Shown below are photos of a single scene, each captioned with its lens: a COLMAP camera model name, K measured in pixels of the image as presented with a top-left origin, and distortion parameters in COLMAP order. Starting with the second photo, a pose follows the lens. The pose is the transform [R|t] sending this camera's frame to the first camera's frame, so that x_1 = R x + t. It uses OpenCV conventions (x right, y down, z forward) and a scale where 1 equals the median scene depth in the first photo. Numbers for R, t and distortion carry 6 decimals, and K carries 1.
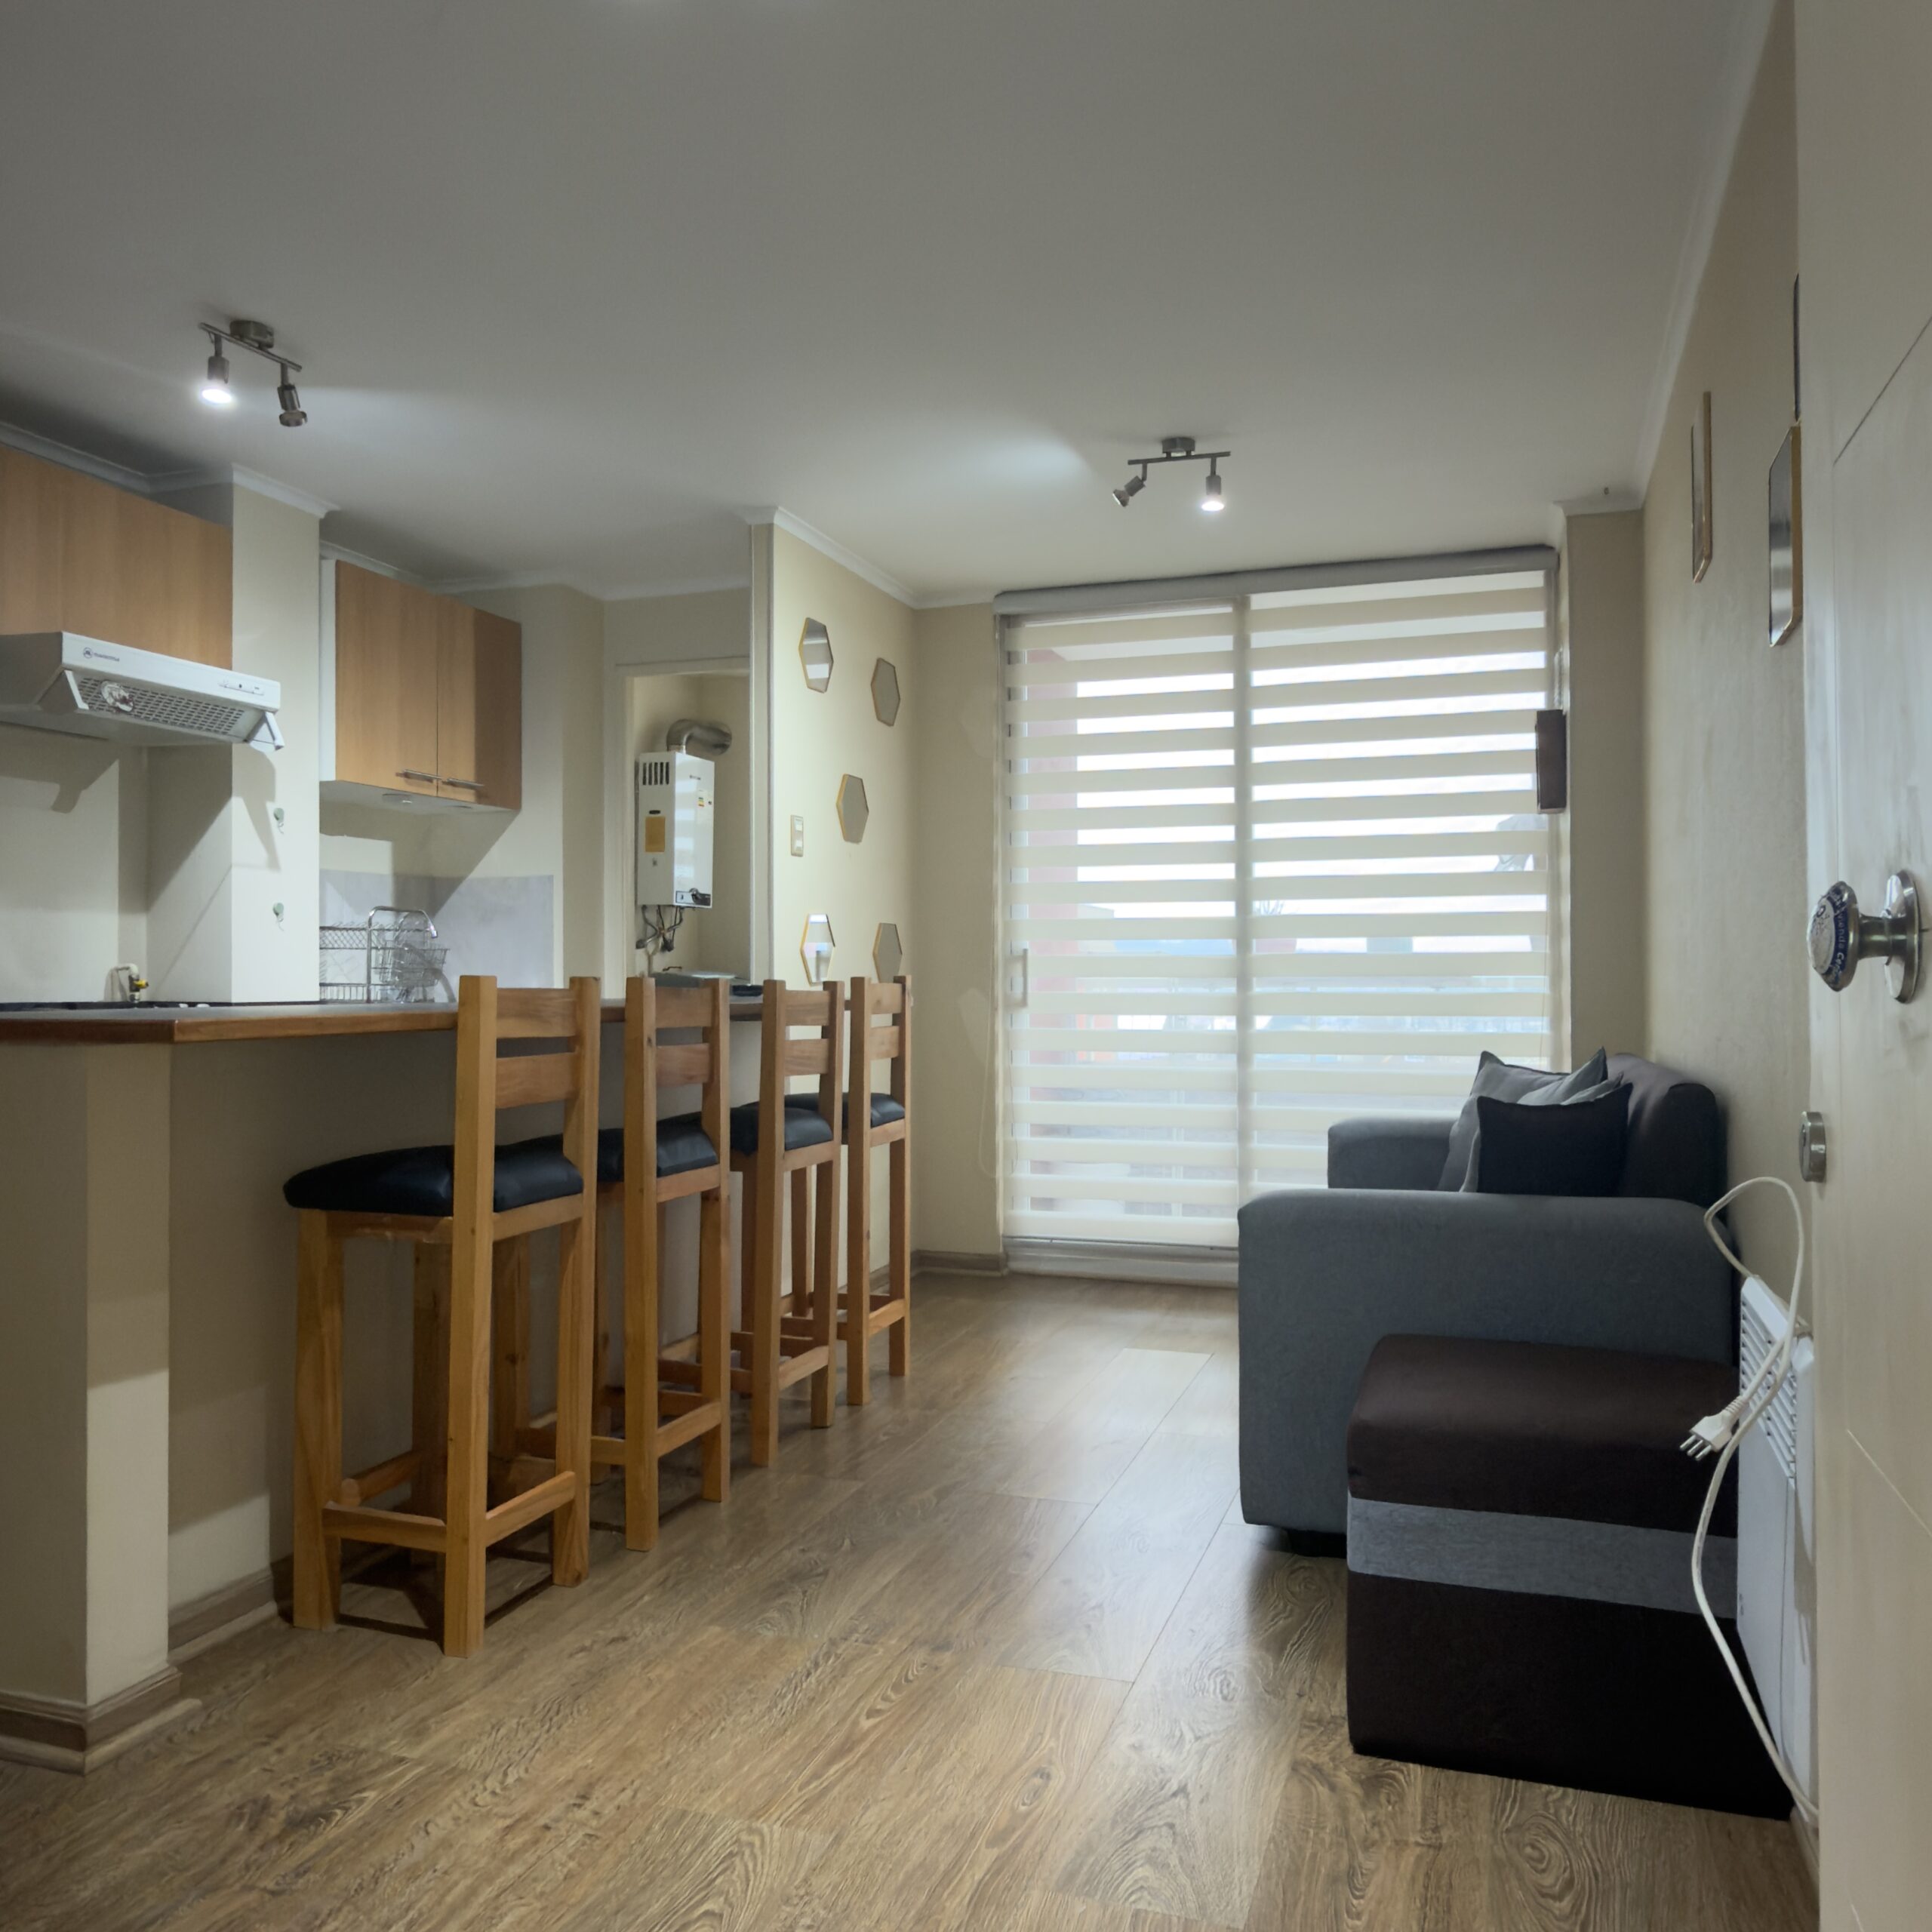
lens RADIAL K [[1560.4, 0, 966.0], [0, 1560.4, 966.0], [0, 0, 1]] dist [-0.007484, 0.004601]
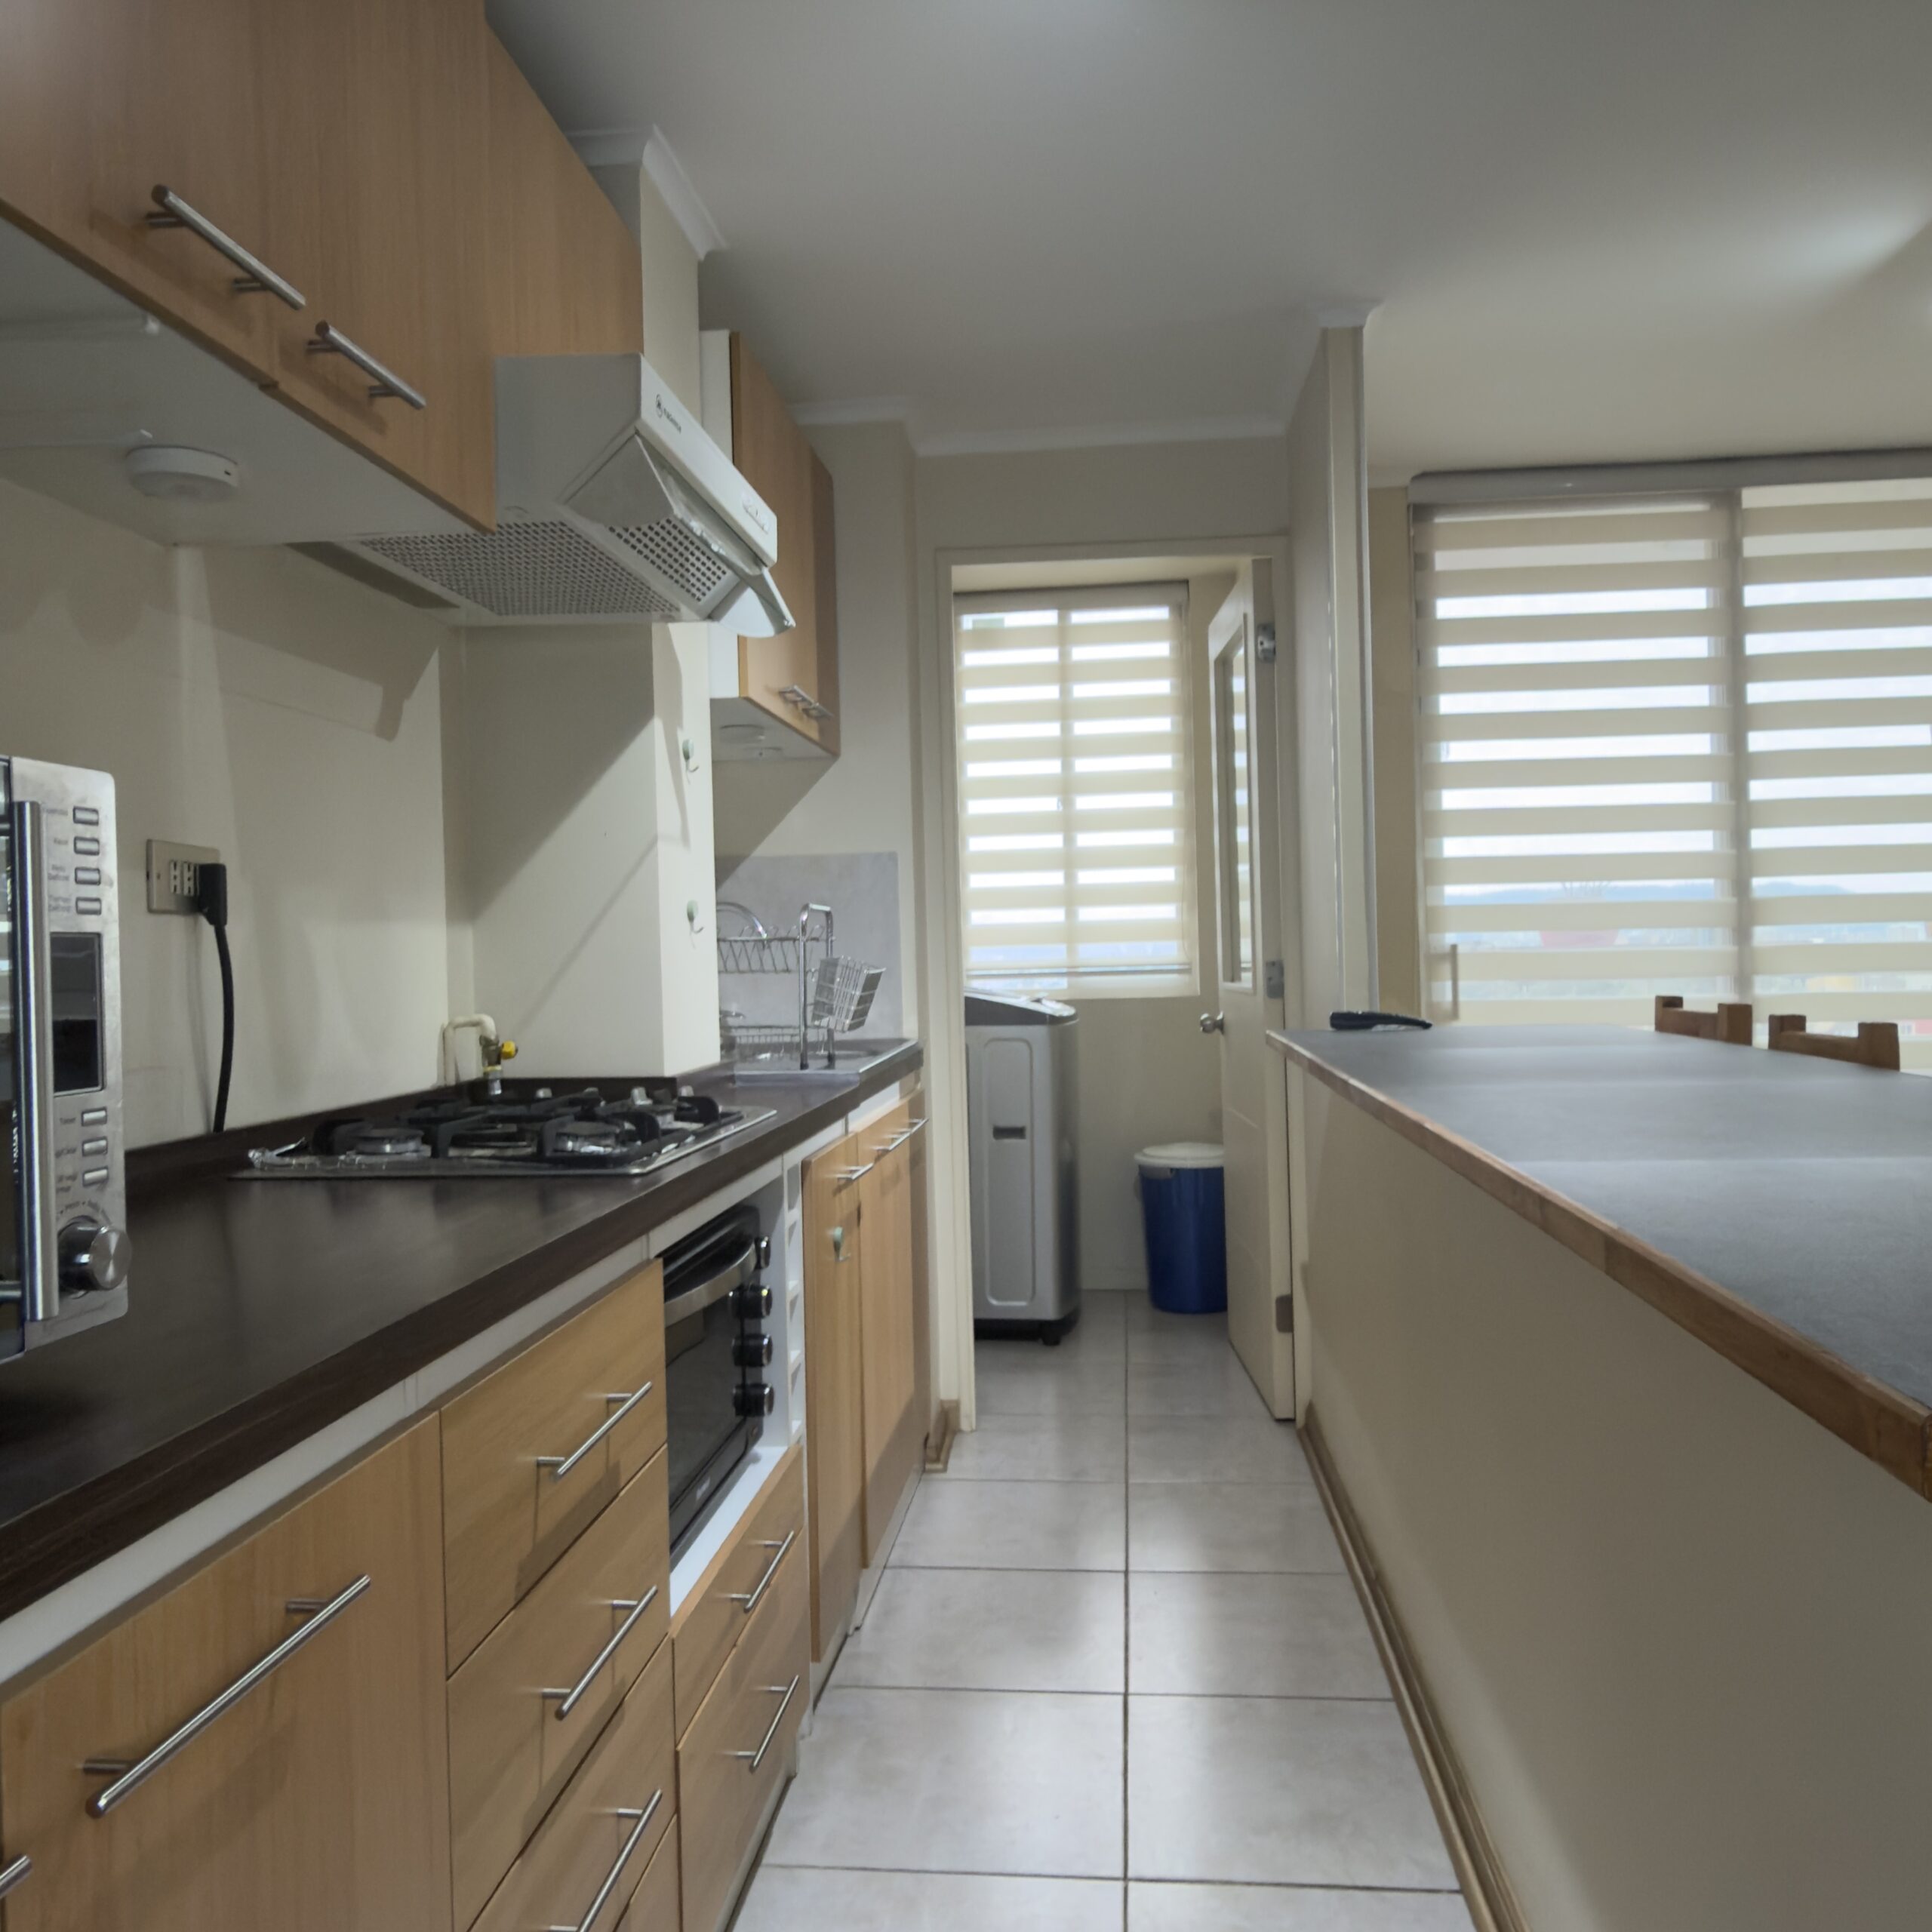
lens RADIAL K [[1560.4, 0, 966.0], [0, 1560.4, 966.0], [0, 0, 1]] dist [-0.007484, 0.004601]
pose [[0.972120, -0.024781, 0.233171, -0.388701], [0.021012, 0.999606, 0.018635, -0.020144], [-0.233541, -0.013216, 0.972257, 0.325634]]
